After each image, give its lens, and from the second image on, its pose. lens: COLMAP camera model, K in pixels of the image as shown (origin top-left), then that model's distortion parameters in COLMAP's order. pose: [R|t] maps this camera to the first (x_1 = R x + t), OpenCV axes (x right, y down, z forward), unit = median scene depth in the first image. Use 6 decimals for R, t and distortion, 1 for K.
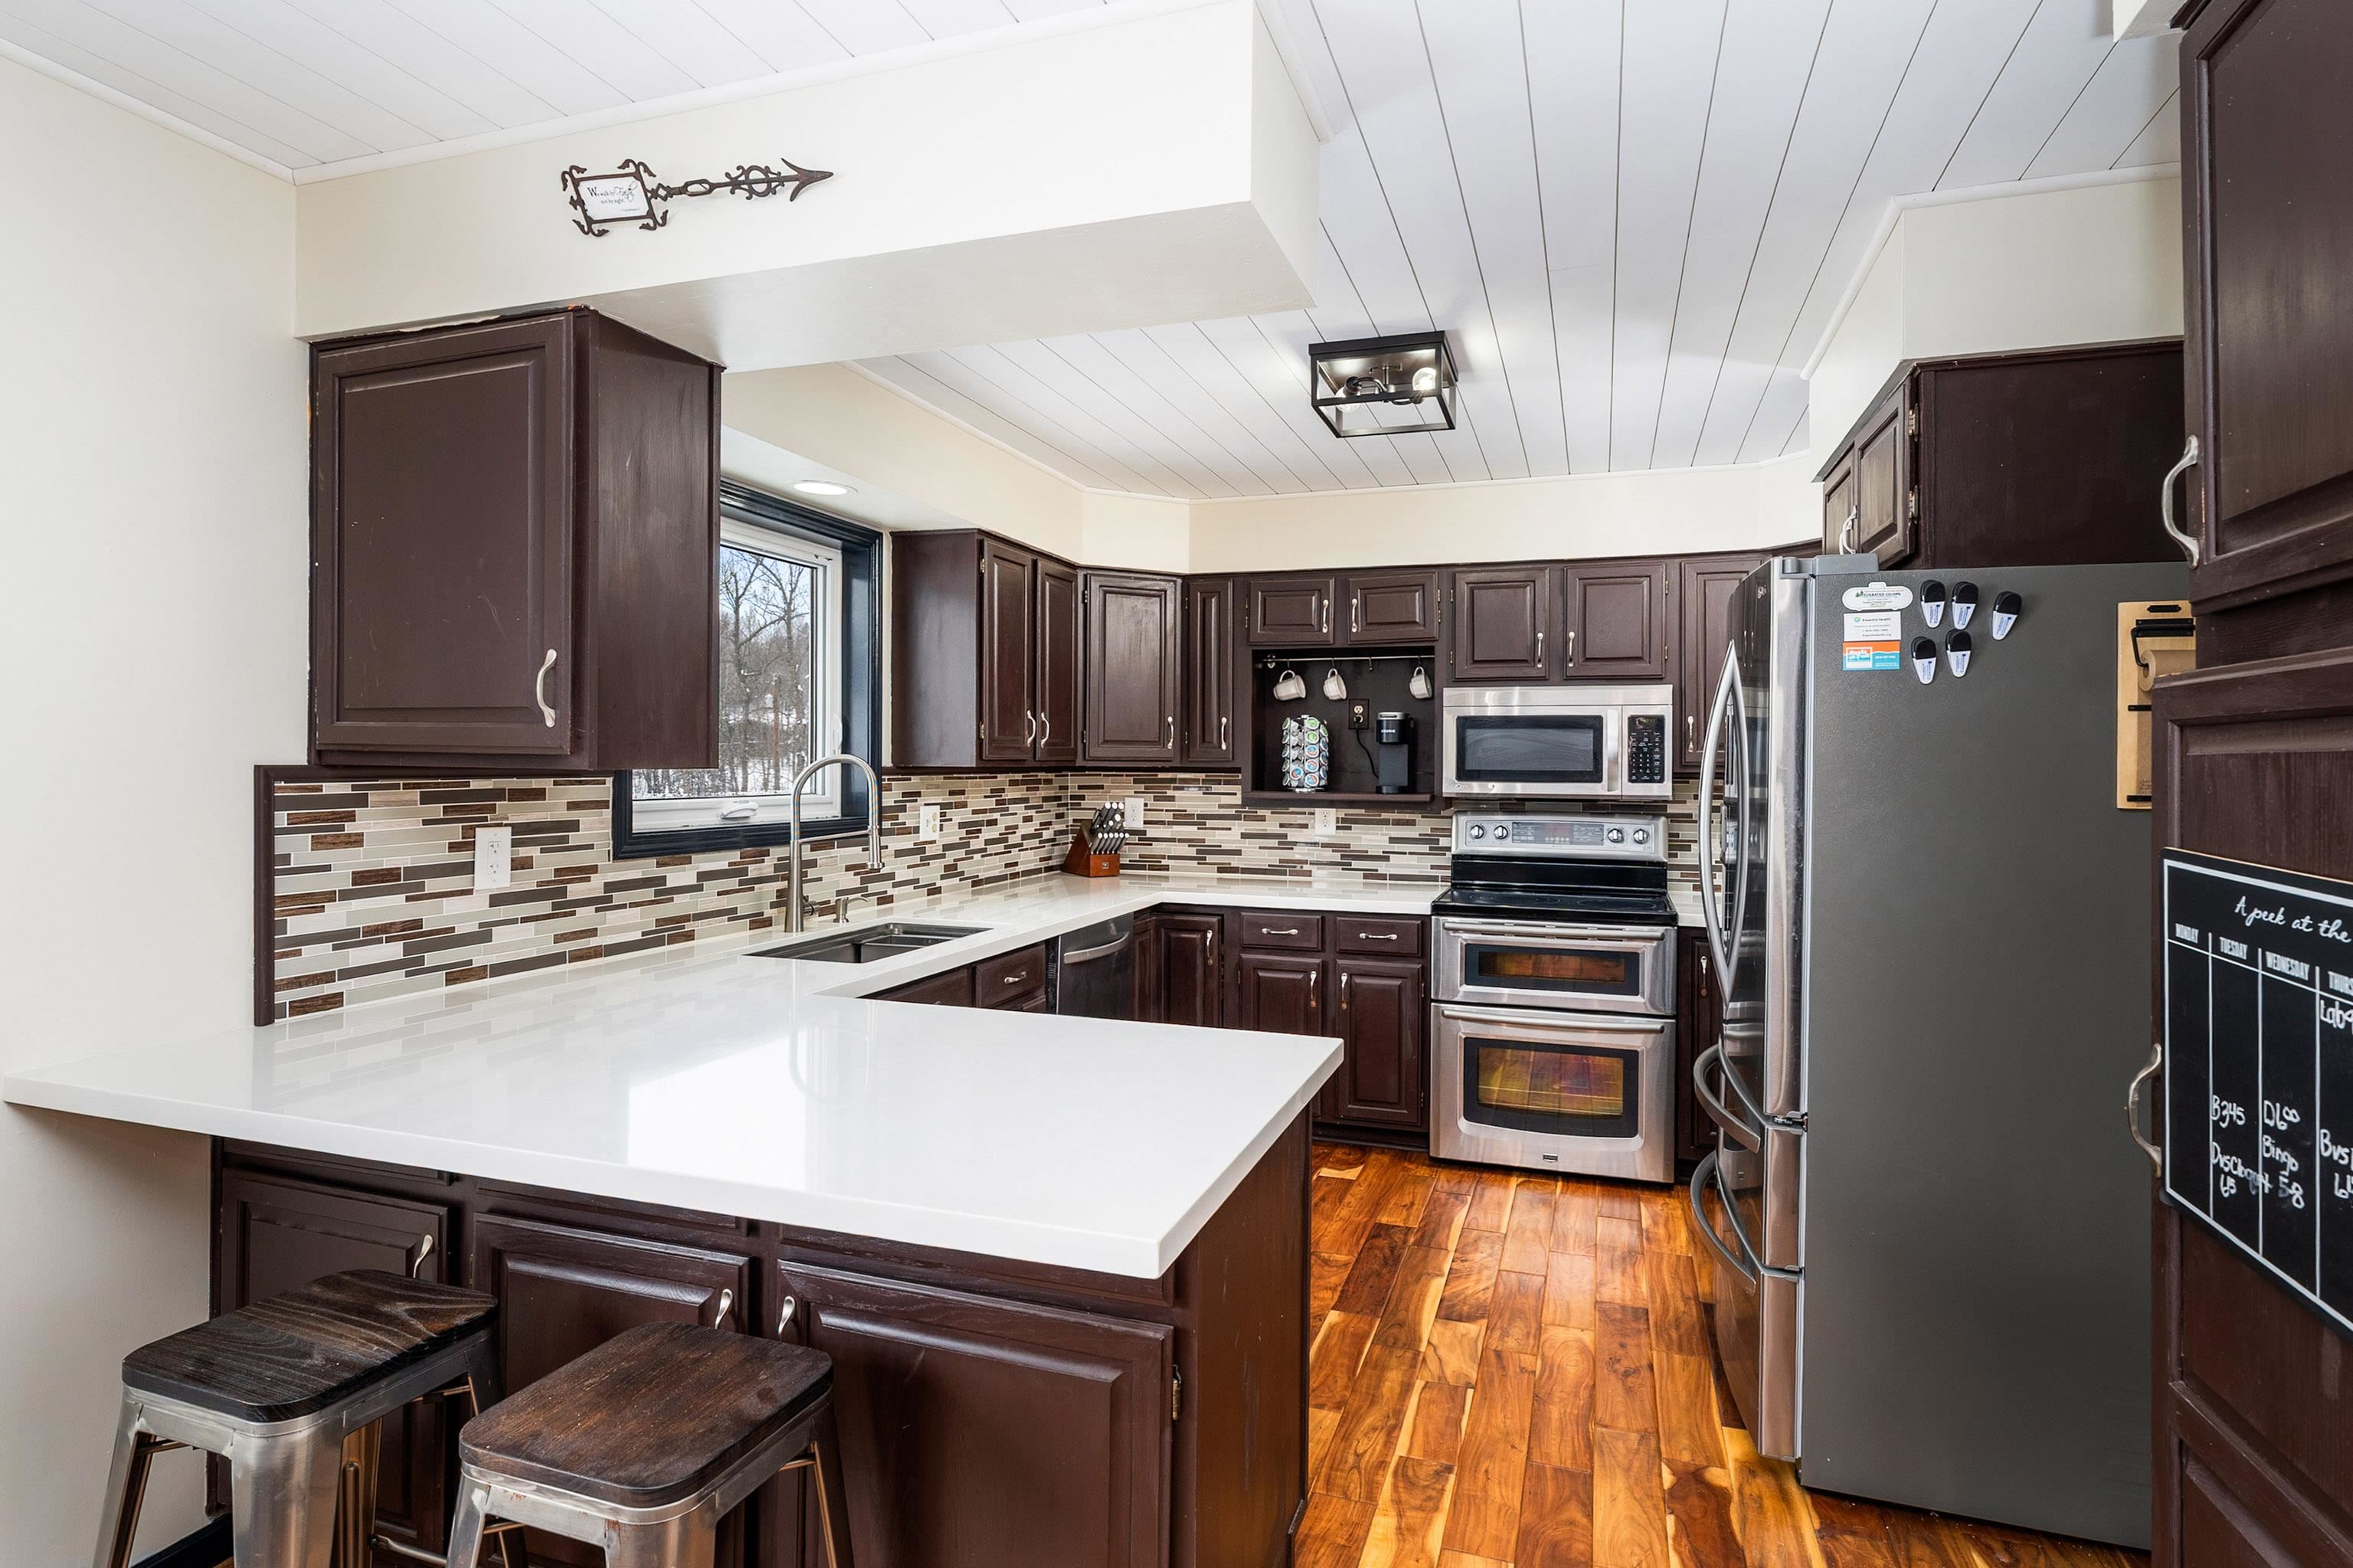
lens RADIAL K [[1141.9, 0, 1223.5], [0, 1141.9, 762.0], [0, 0, 1]] dist [-0.004564, -0.000028]
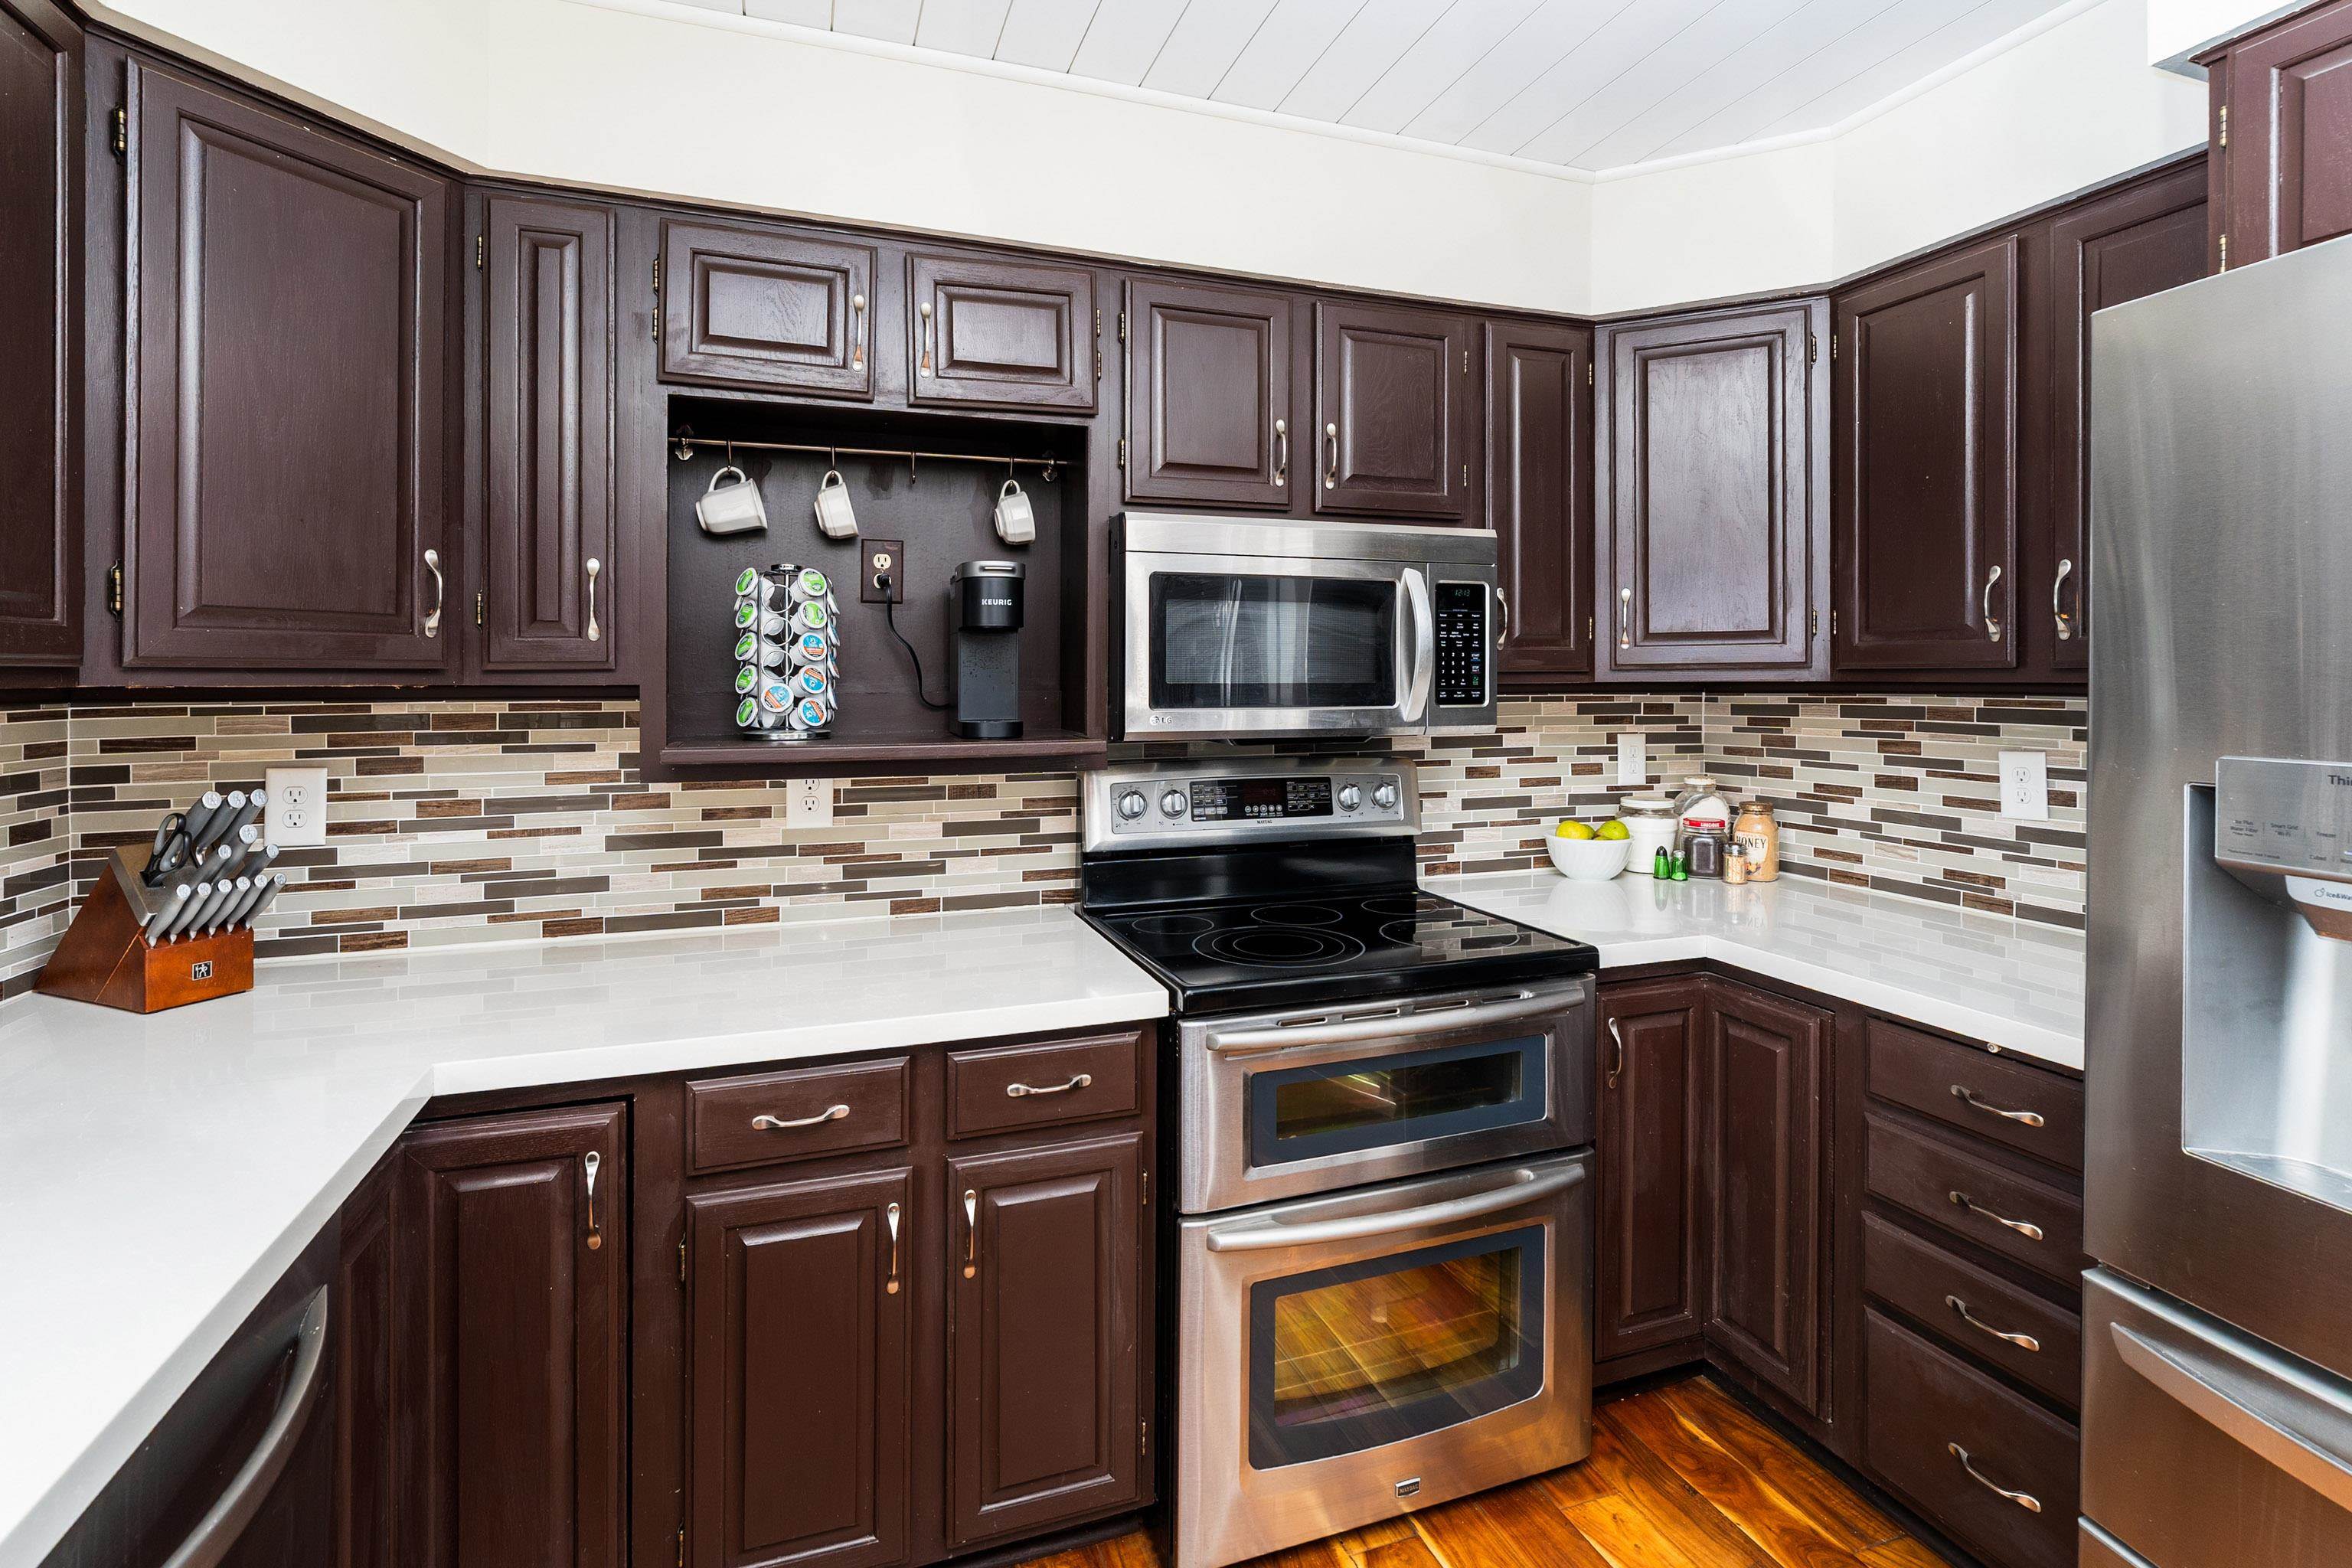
lens RADIAL K [[1079.0, 0, 1088.9], [0, 1079.0, 677.0], [0, 0, 1]] dist [-0.008172, 0.000669]
pose [[0.828808, -0.007640, 0.559480, -0.070689], [0.007882, 0.999967, 0.001979, 0.002624], [-0.559477, 0.002770, 0.828841, 0.658907]]
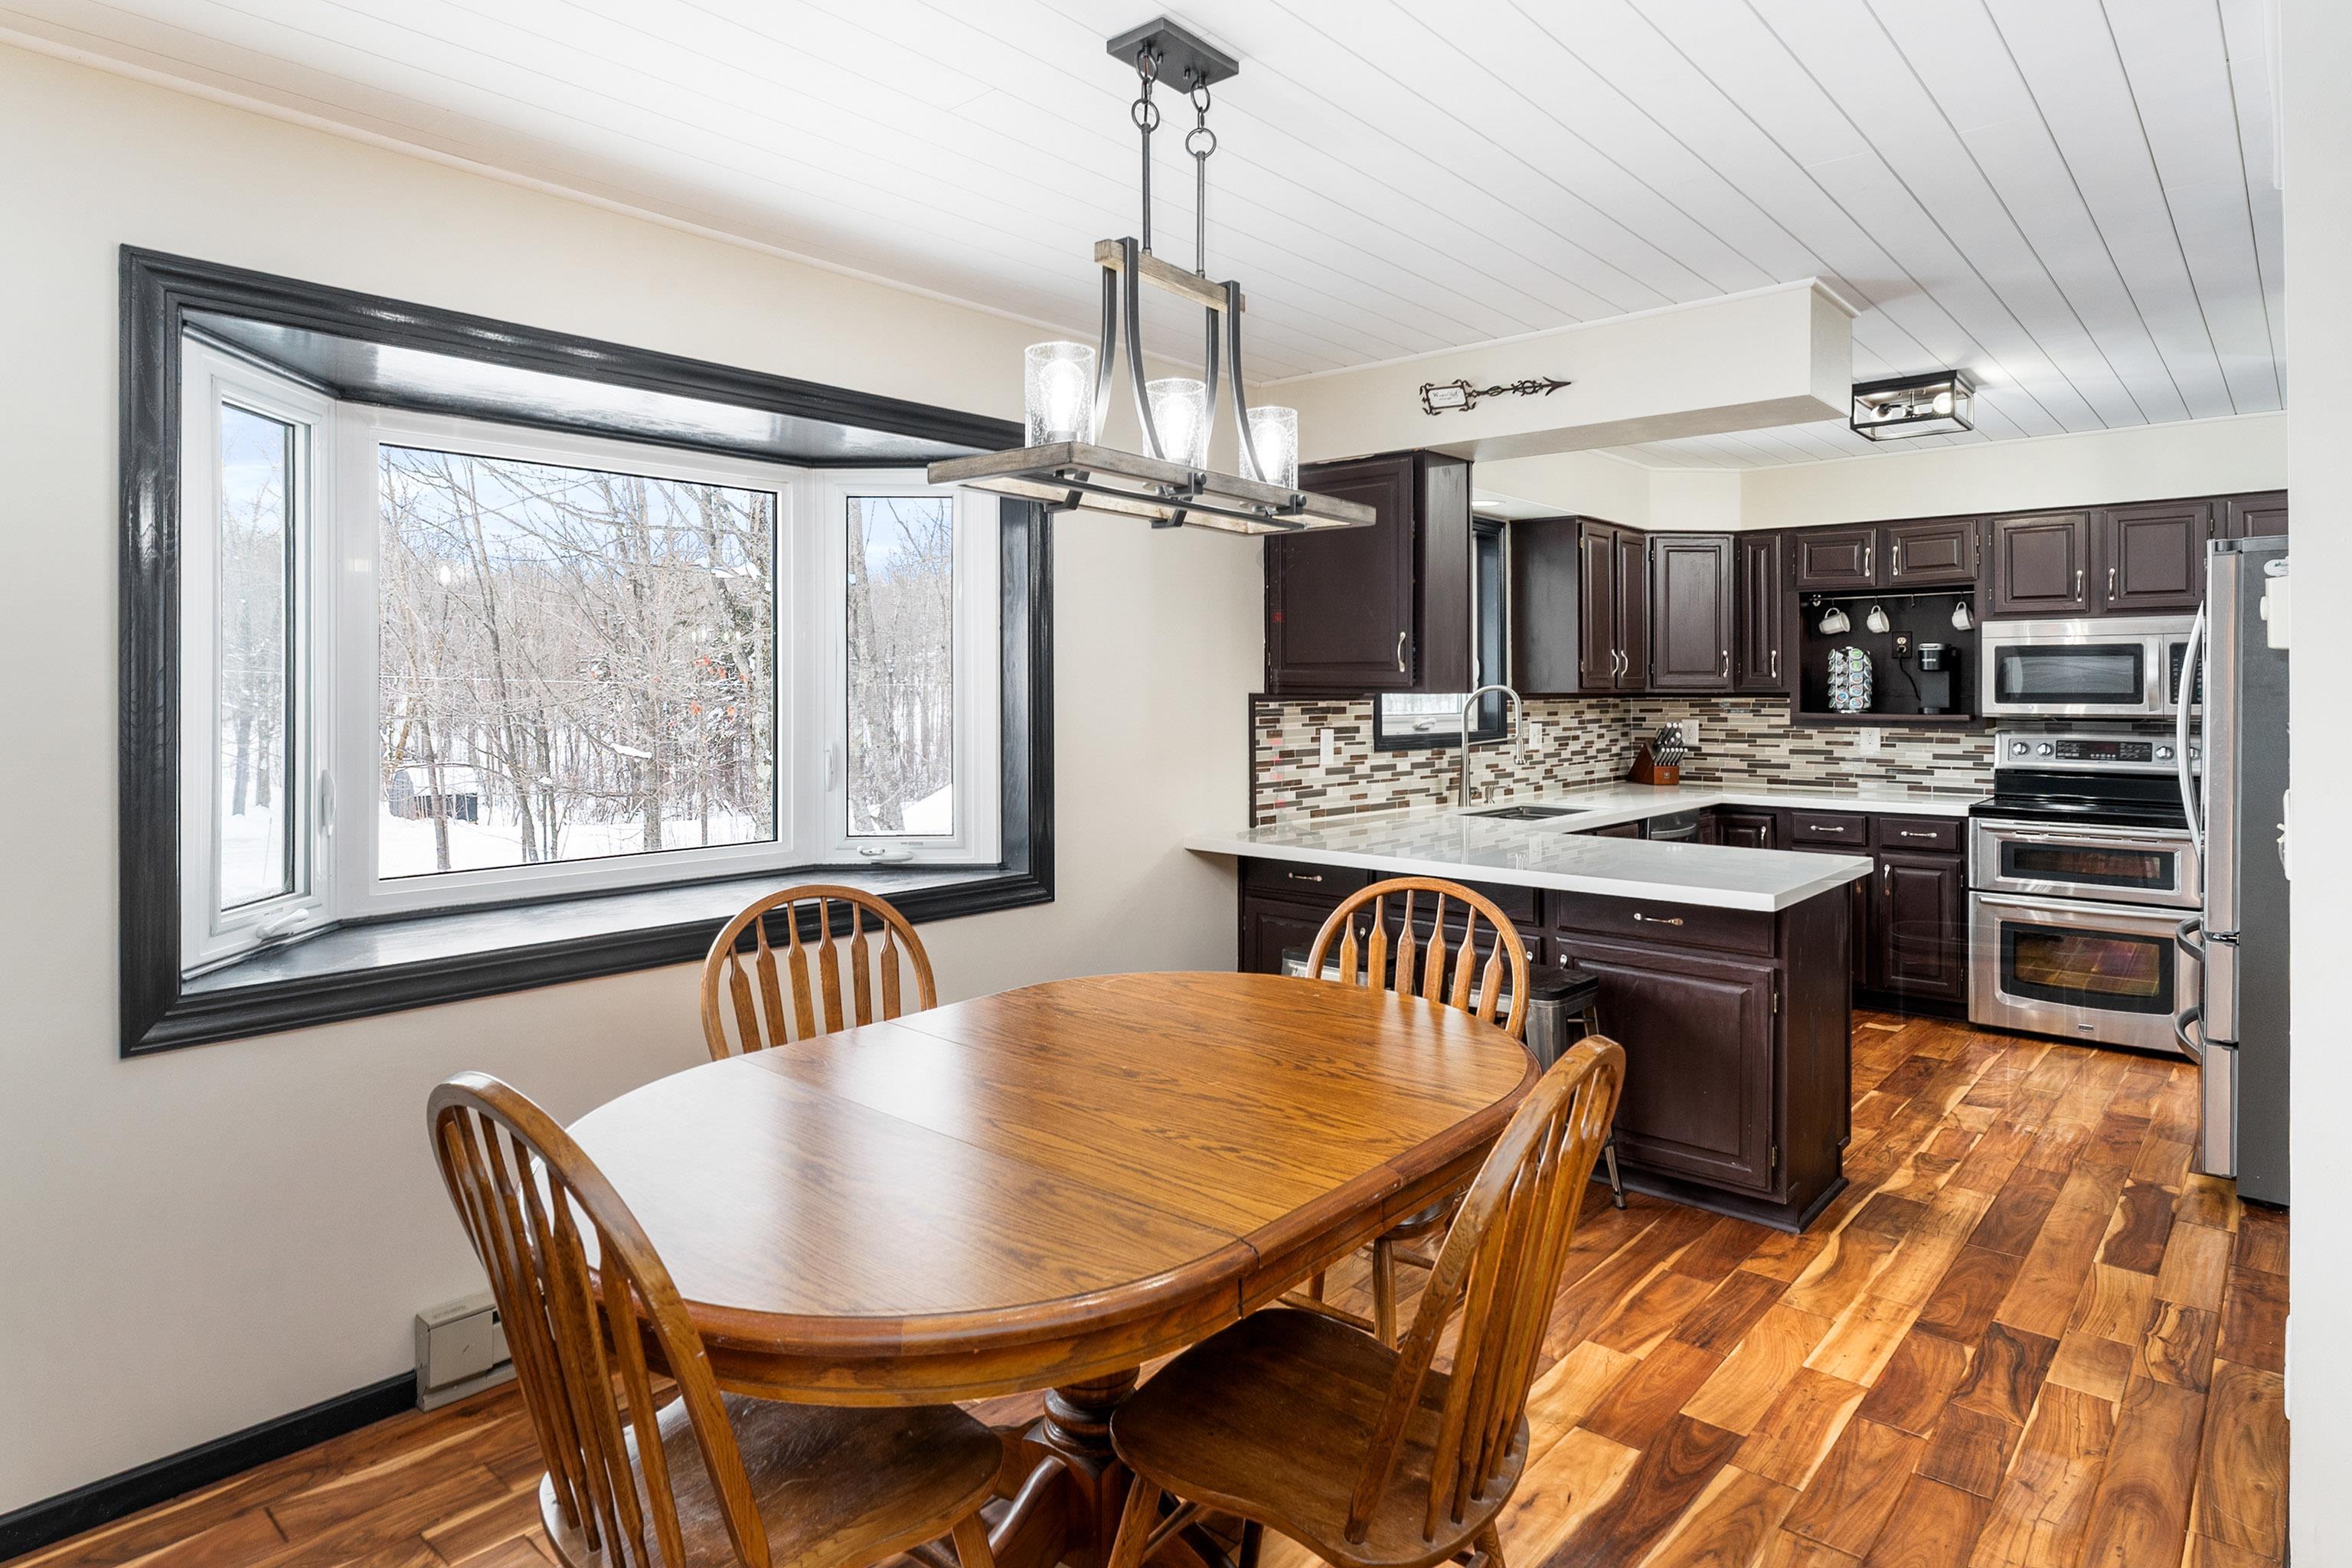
lens RADIAL K [[1327.5, 0, 1215.4], [0, 1327.5, 691.5], [0, 0, 1]] dist [-0.007308, 0.003207]
pose [[0.928937, -0.008036, -0.370150, -0.031656], [0.007909, 0.999967, -0.001862, 0.001606], [0.370153, -0.001198, 0.928970, -0.538332]]
